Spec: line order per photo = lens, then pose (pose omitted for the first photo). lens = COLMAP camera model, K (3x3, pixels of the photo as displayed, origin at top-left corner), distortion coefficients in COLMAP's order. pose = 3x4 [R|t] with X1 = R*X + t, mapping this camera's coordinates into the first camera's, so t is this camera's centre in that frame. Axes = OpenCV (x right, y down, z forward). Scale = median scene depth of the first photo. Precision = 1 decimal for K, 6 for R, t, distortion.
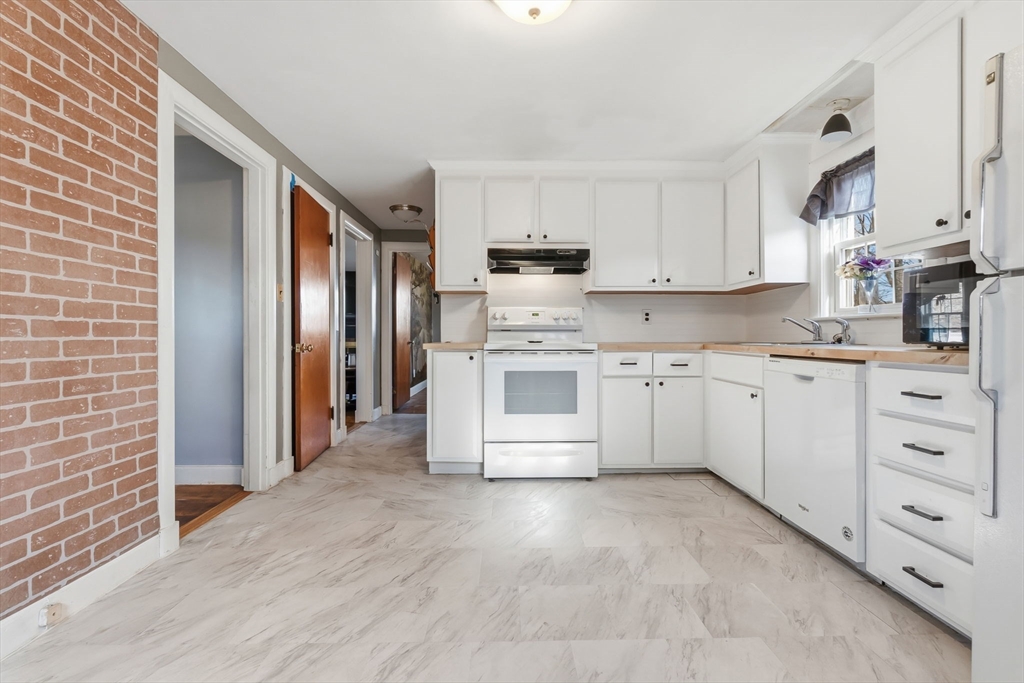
lens RADIAL K [[437.7, 0, 513.7], [0, 437.7, 334.1], [0, 0, 1]] dist [-0.001731, 0.000312]
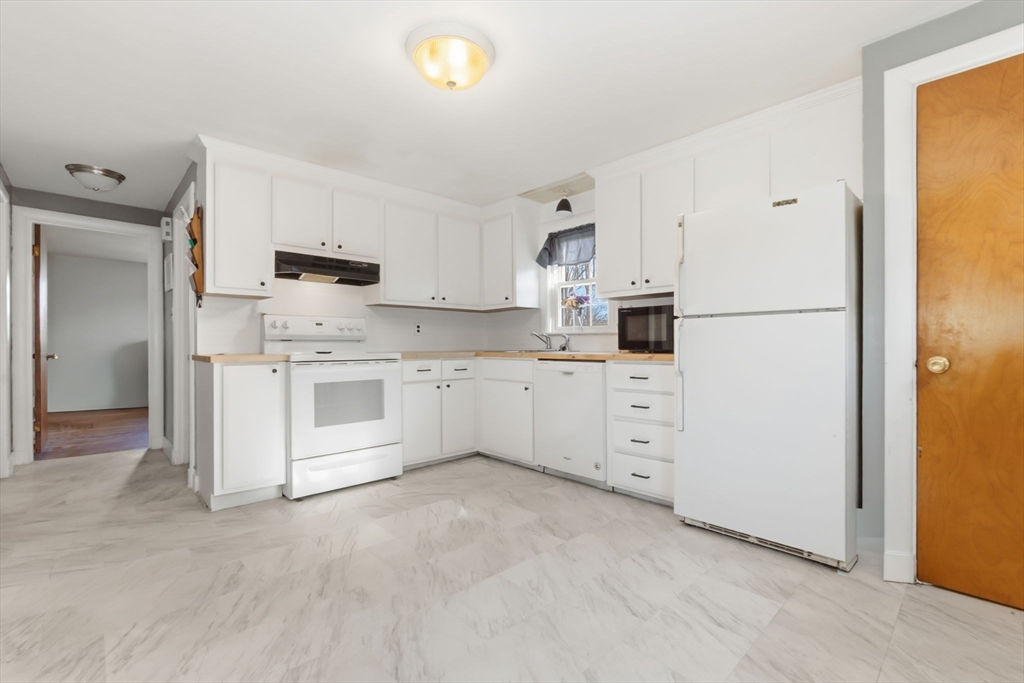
lens RADIAL K [[450.6, 0, 512.0], [0, 450.6, 341.5], [0, 0, 1]] dist [0.000573, 0.000423]
pose [[0.742582, 0.002790, 0.669750, -0.379820], [0.000387, 0.999989, -0.004595, -0.002175], [-0.669756, 0.003672, 0.742573, -0.028433]]
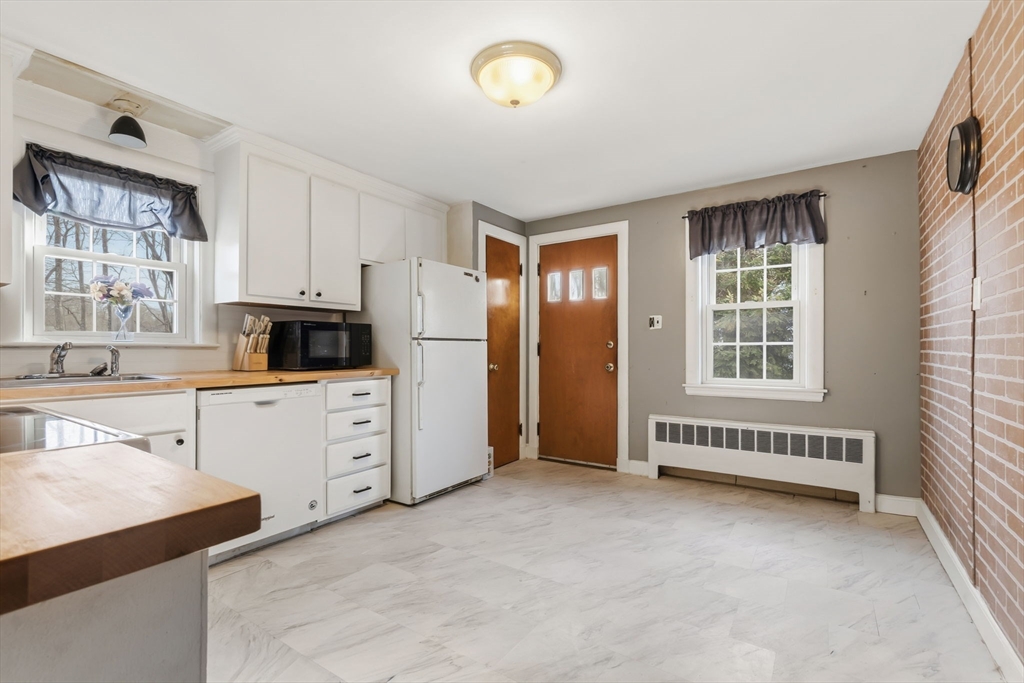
lens RADIAL K [[465.6, 0, 513.0], [0, 465.6, 346.8], [0, 0, 1]] dist [0.000769, 0.000208]
pose [[-0.815127, 0.001529, 0.579281, -0.390257], [-0.002869, 0.999974, -0.006675, -0.026756], [-0.579276, -0.007103, -0.815101, 1.152310]]
